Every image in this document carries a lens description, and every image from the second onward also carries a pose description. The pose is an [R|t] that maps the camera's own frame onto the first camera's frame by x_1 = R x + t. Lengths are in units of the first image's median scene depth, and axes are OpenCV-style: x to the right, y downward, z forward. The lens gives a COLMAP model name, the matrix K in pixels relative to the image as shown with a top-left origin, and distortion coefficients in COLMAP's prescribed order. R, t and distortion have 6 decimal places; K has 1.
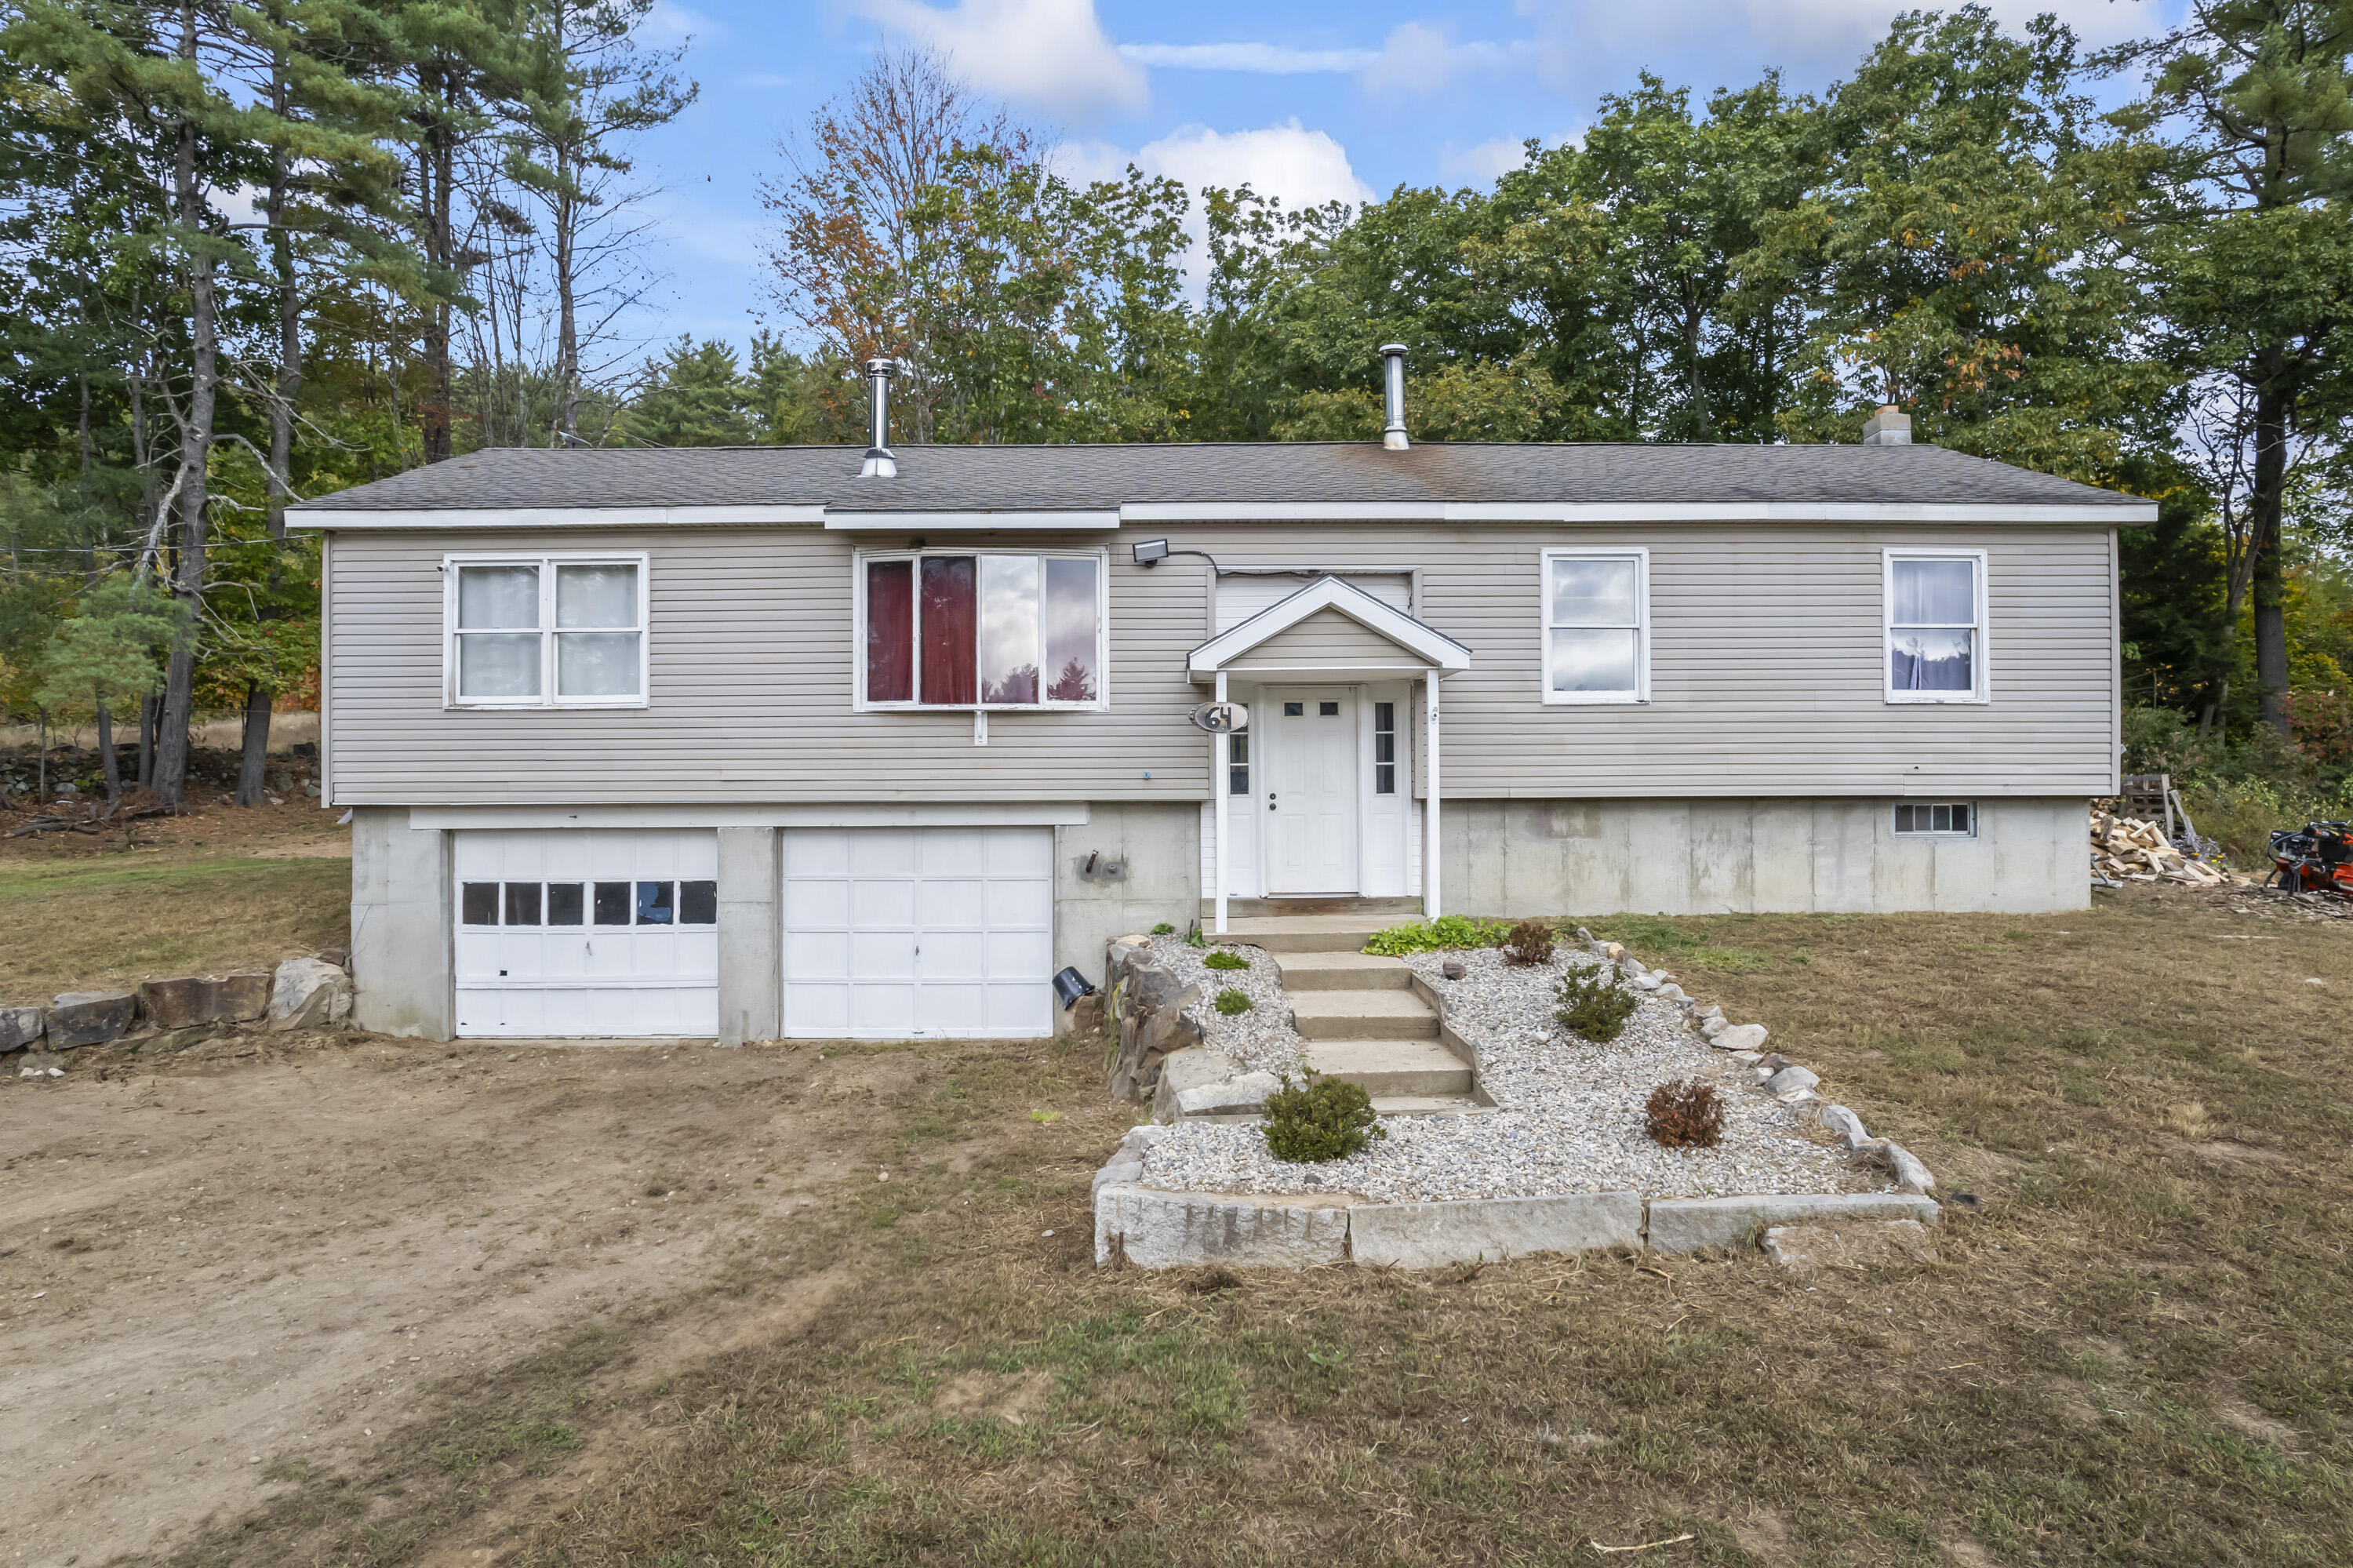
lens RADIAL K [[1531.6, 0, 1176.5], [0, 1531.6, 784.0], [0, 0, 1]] dist [-0.079445, 0.077867]
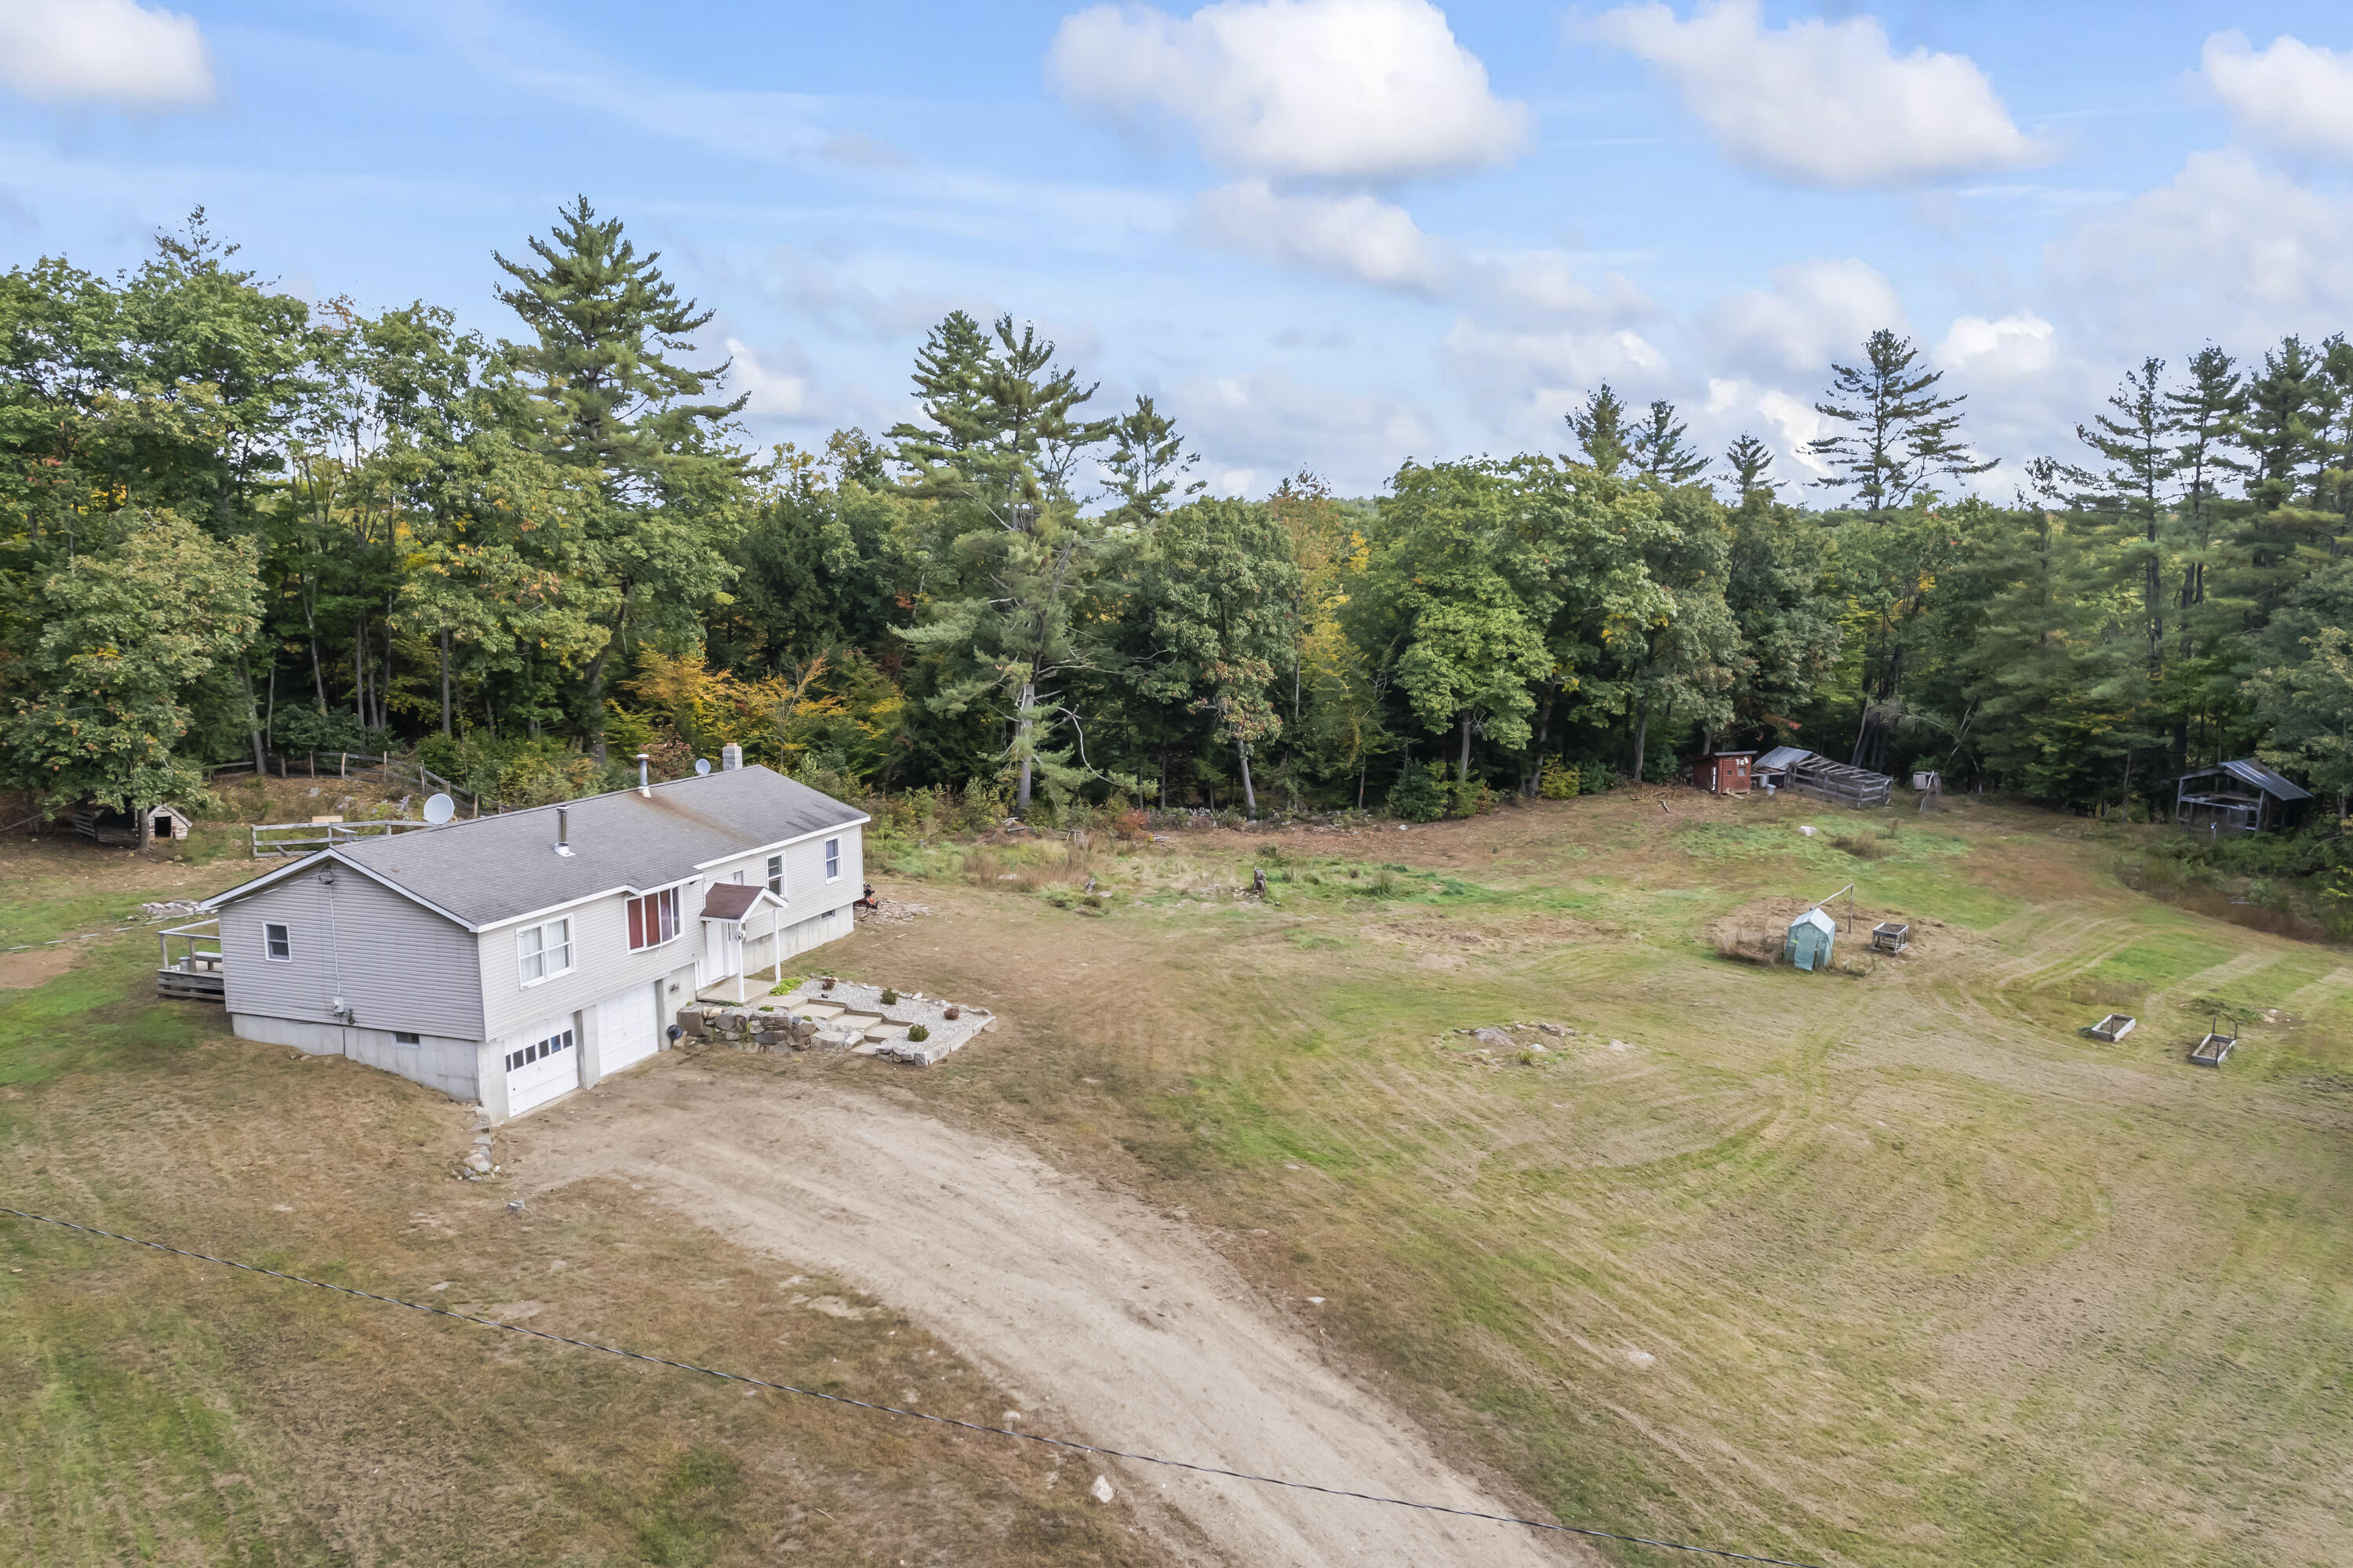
lens RADIAL K [[1531.6, 0, 1176.5], [0, 1531.6, 784.0], [0, 0, 1]] dist [-0.079445, 0.077867]
pose [[0.311776, -0.115766, 0.943077, -2.374263], [-0.008727, 0.992159, 0.124676, -0.682373], [-0.950115, -0.047101, 0.308321, -0.748241]]
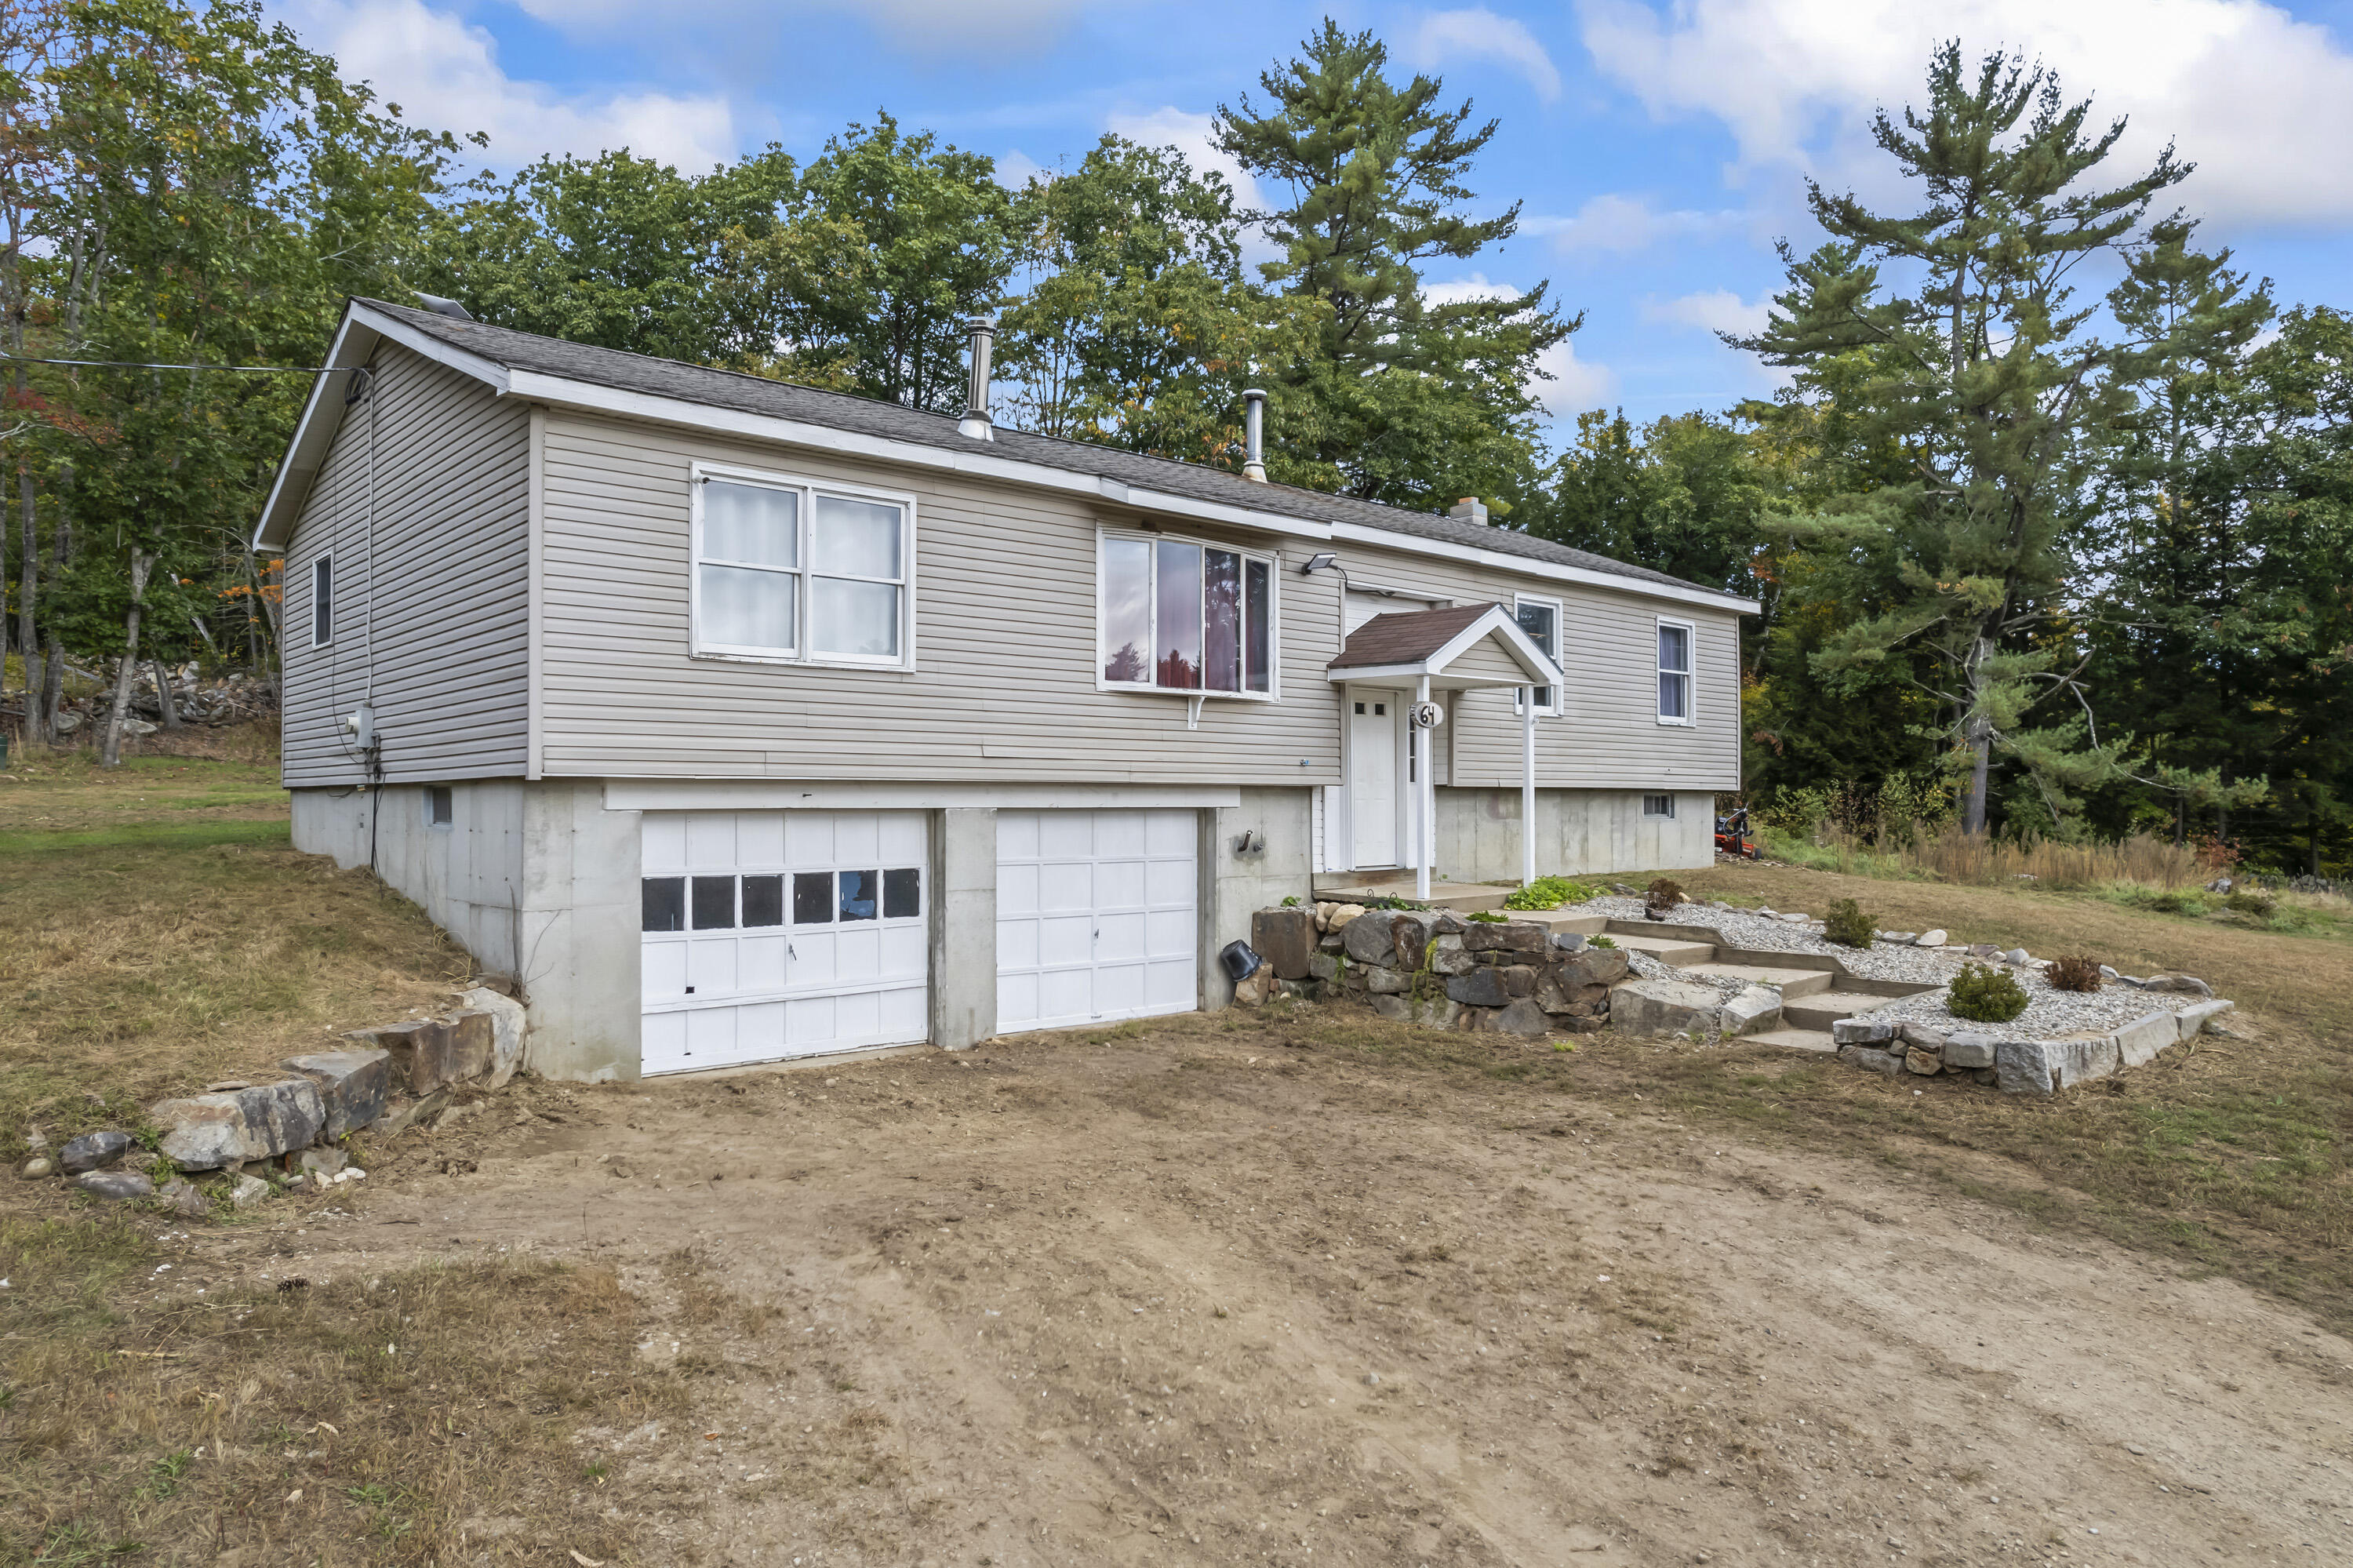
lens RADIAL K [[1531.6, 0, 1176.5], [0, 1531.6, 784.0], [0, 0, 1]] dist [-0.079445, 0.077867]
pose [[0.739292, 0.014426, 0.673231, -0.806980], [-0.015331, 0.999872, -0.004589, 0.015800], [-0.673211, -0.006928, 0.739418, 0.233984]]
